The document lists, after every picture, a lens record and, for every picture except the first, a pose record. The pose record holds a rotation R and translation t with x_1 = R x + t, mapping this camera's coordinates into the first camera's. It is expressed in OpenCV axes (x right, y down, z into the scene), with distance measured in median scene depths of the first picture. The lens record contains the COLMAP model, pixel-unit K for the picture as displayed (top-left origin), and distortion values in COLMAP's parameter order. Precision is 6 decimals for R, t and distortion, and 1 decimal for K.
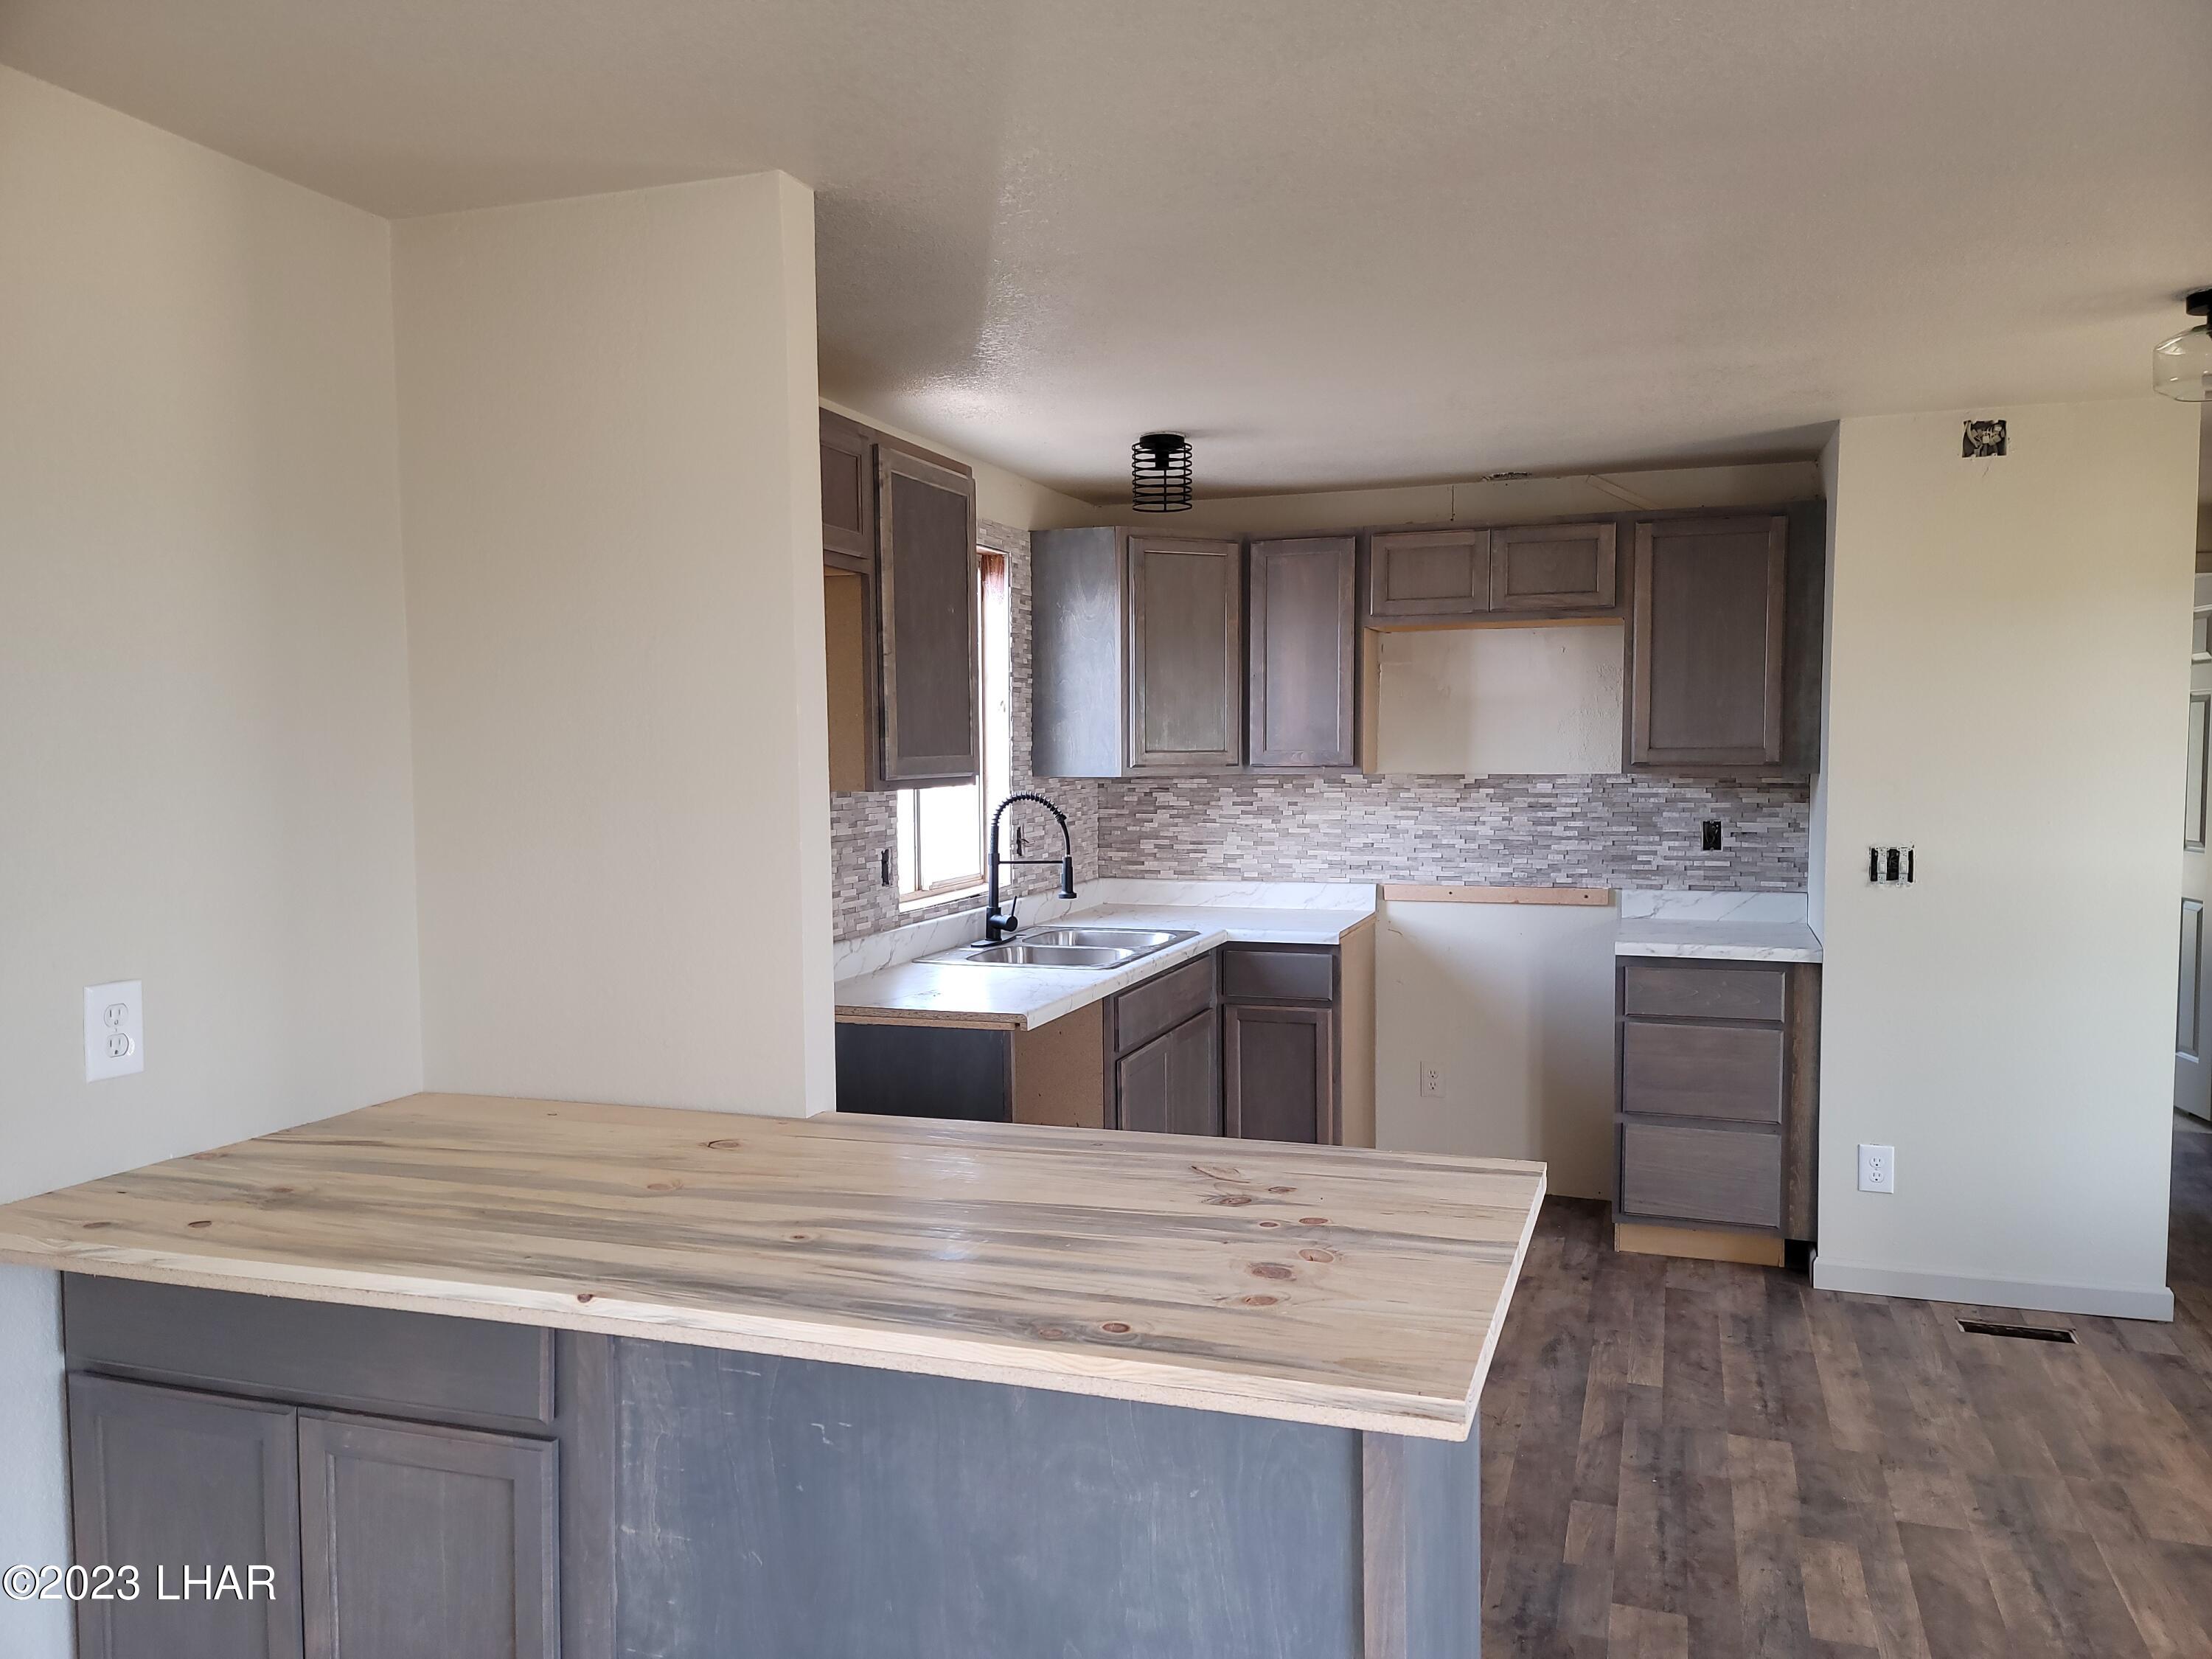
lens RADIAL K [[1598.5, 0, 1100.8], [0, 1598.5, 868.7], [0, 0, 1]] dist [0.105528, -0.117949]
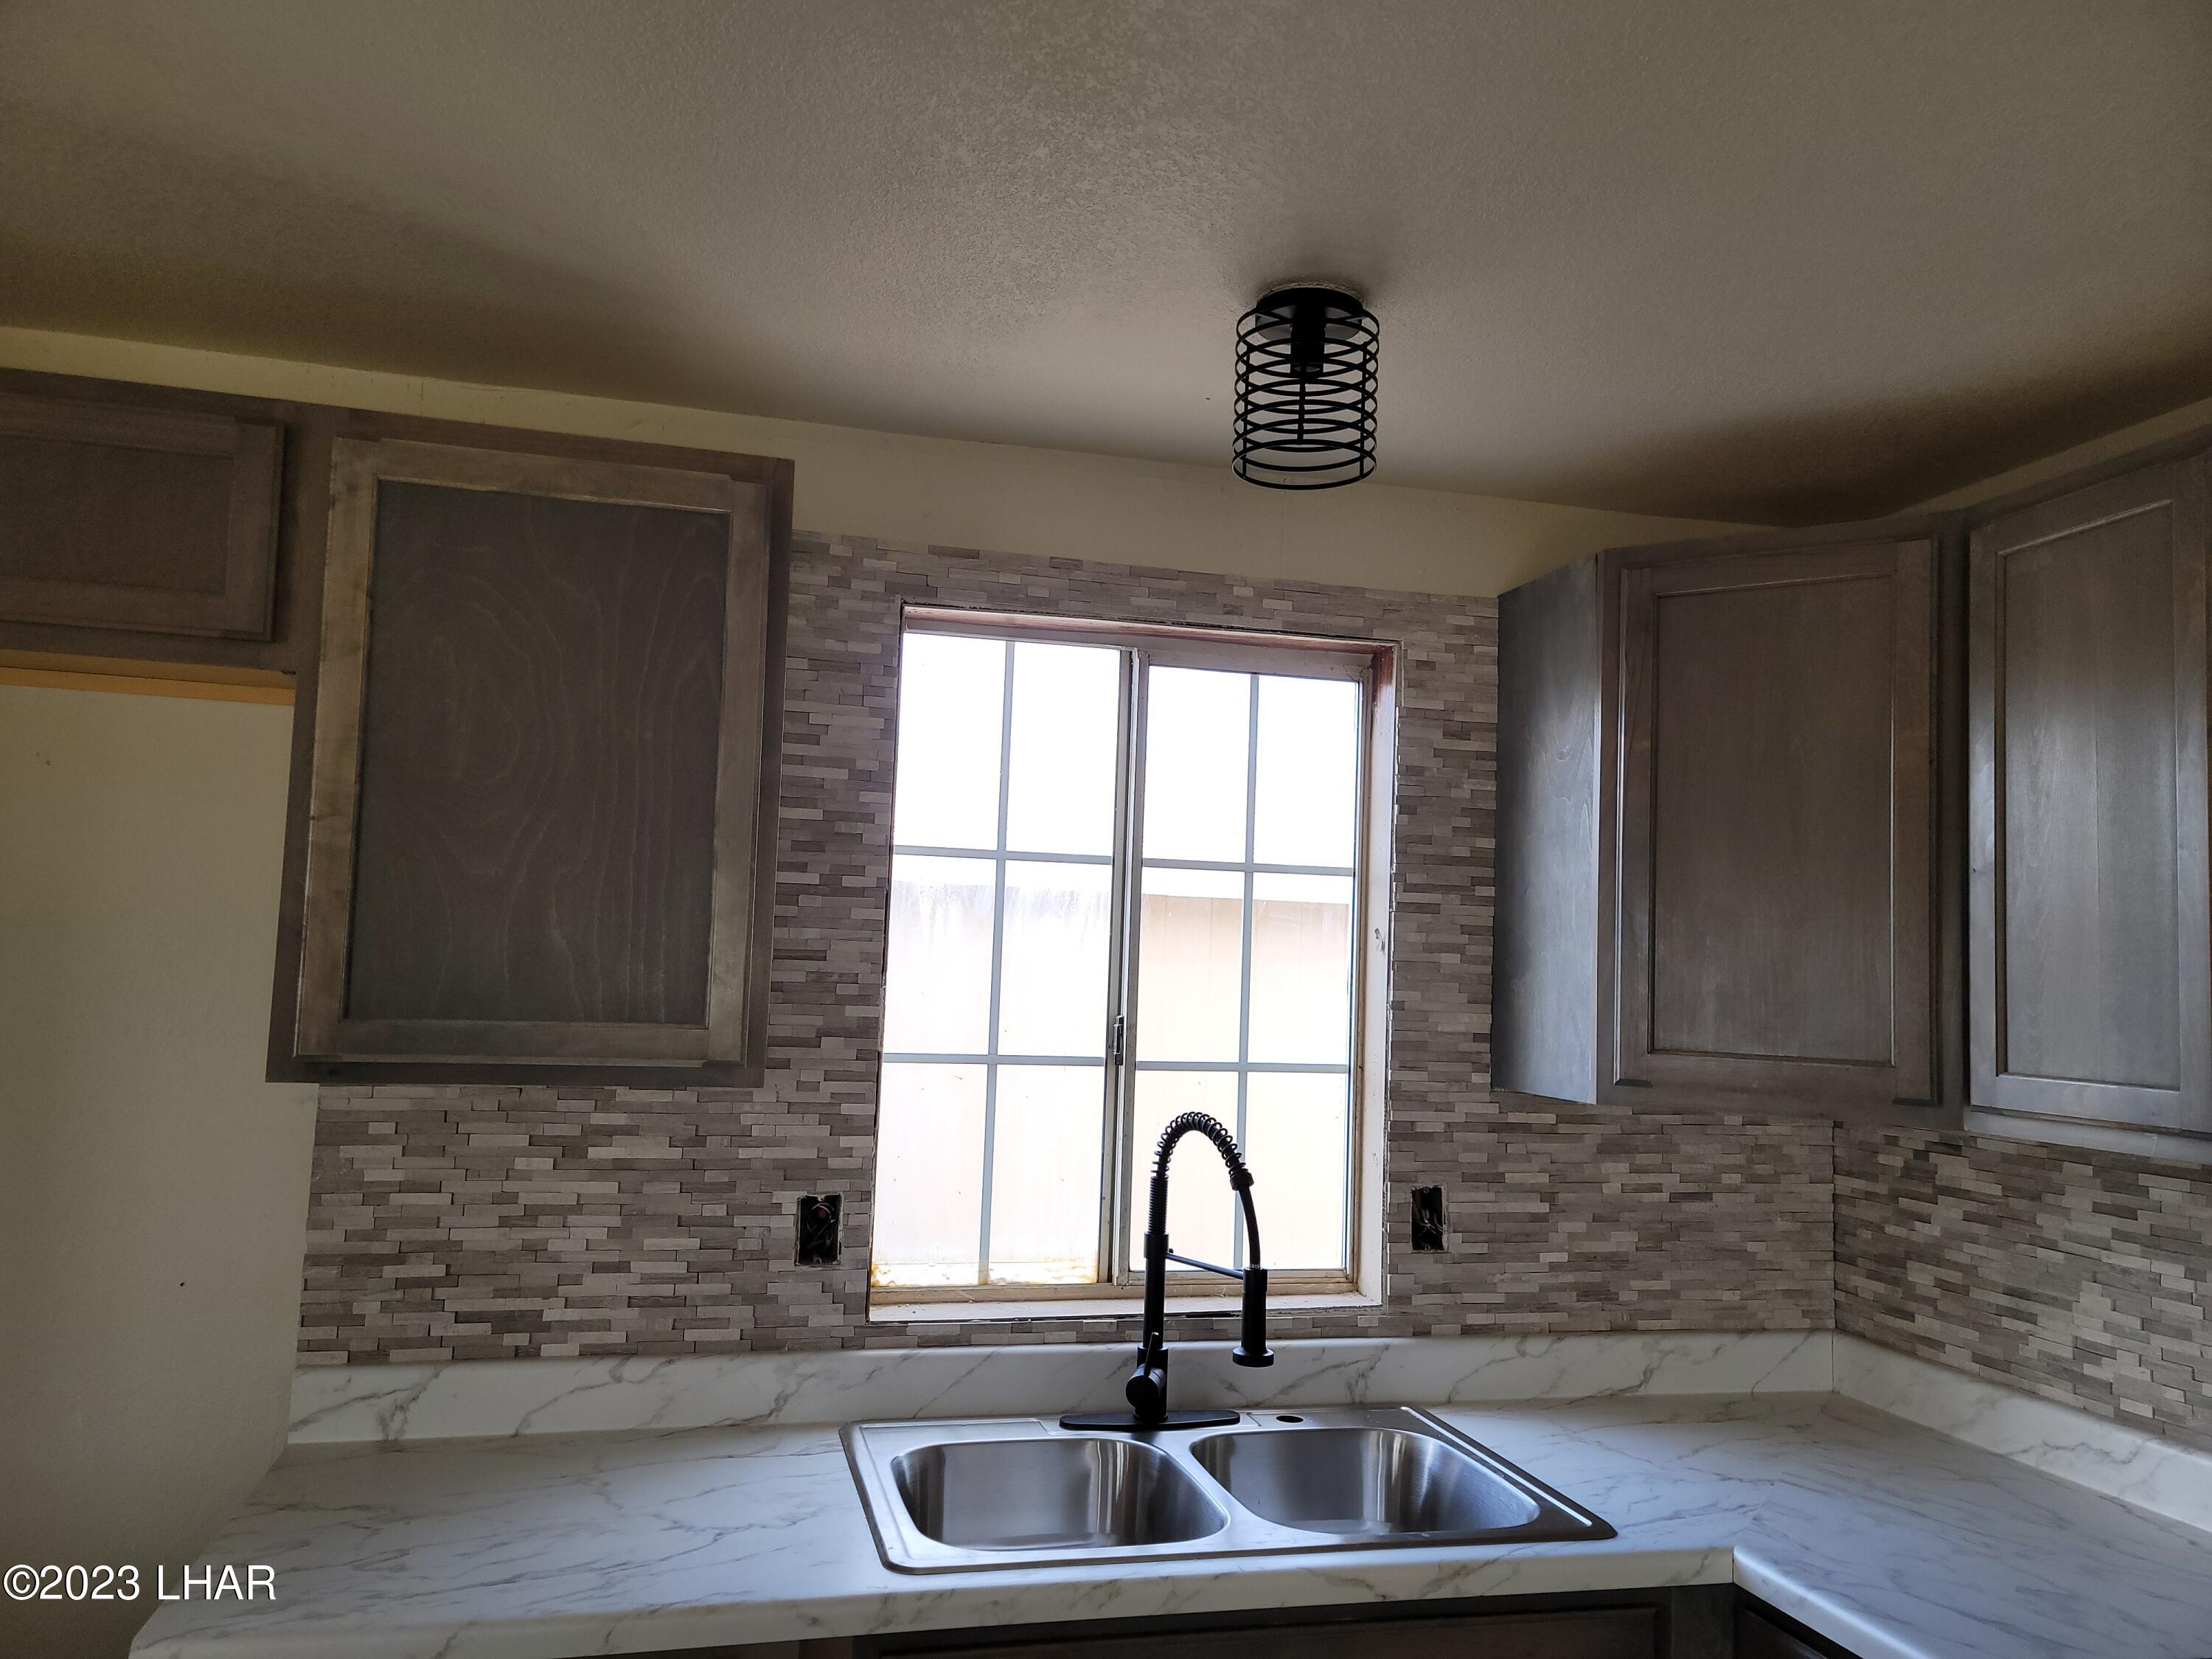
lens RADIAL K [[1598.5, 0, 1100.8], [0, 1598.5, 868.7], [0, 0, 1]] dist [0.105528, -0.117949]
pose [[0.551531, -0.028173, -0.833679, 0.351285], [-0.102438, 0.989577, -0.101211, -0.071442], [0.827841, 0.141222, 0.542896, 0.731221]]
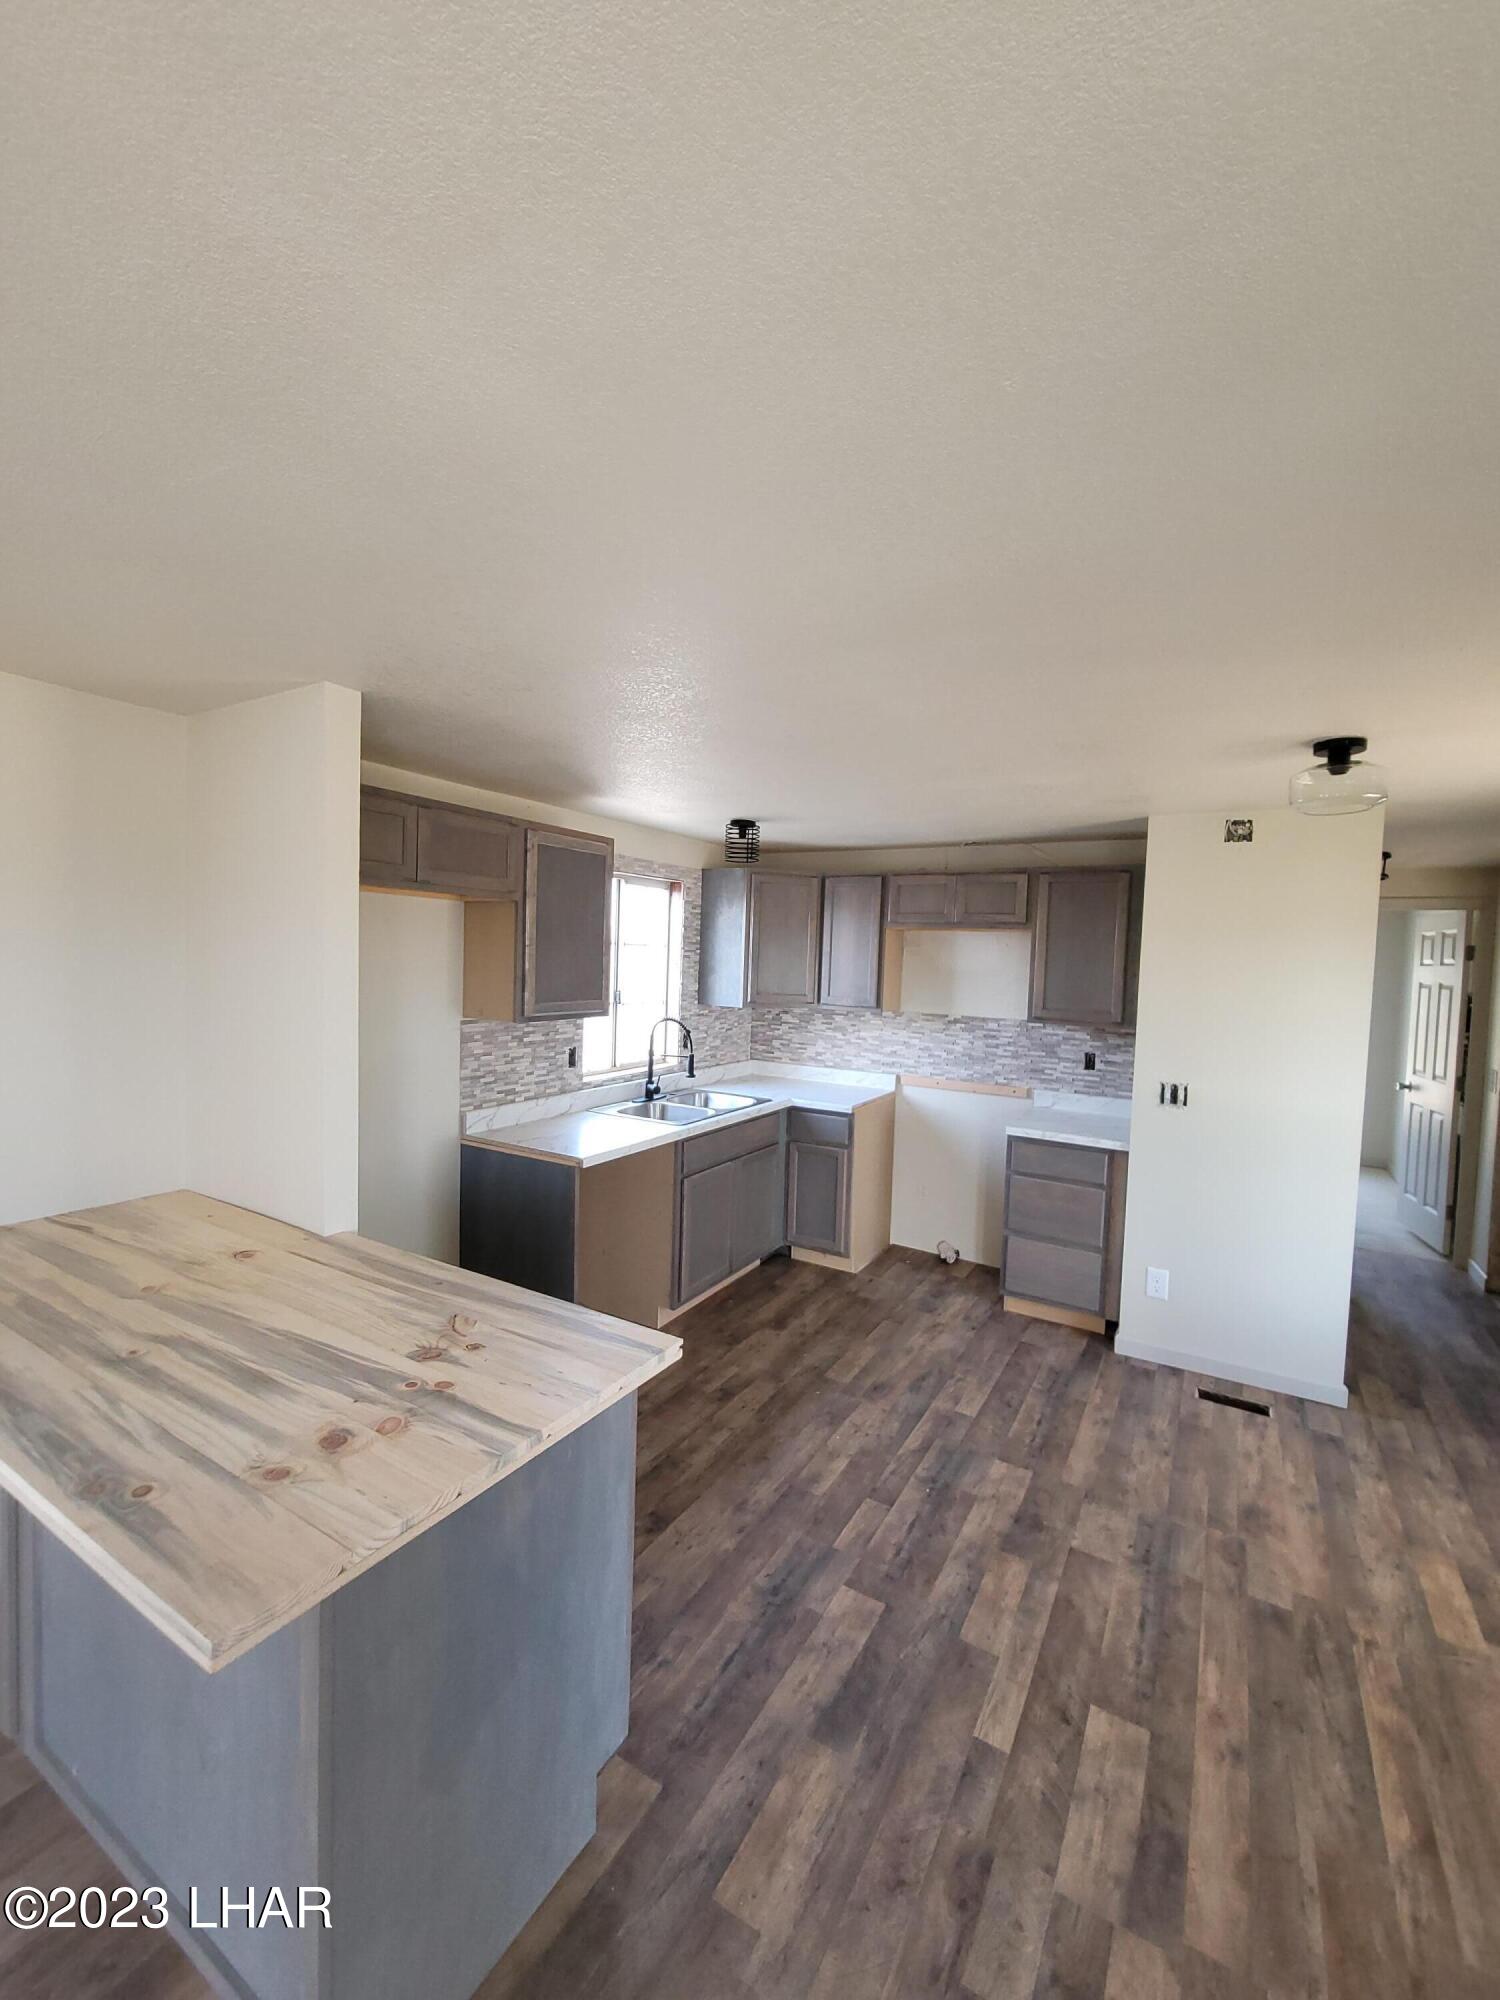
lens RADIAL K [[813.2, 0, 750.0], [0, 813.2, 1000.0], [0, 0, 1]] dist [-0.008176, -0.000156]
pose [[0.980276, 0.048696, -0.191543, 0.220672], [-0.053738, 0.998330, -0.021215, -0.053738], [0.190190, 0.031090, 0.981255, 0.134326]]
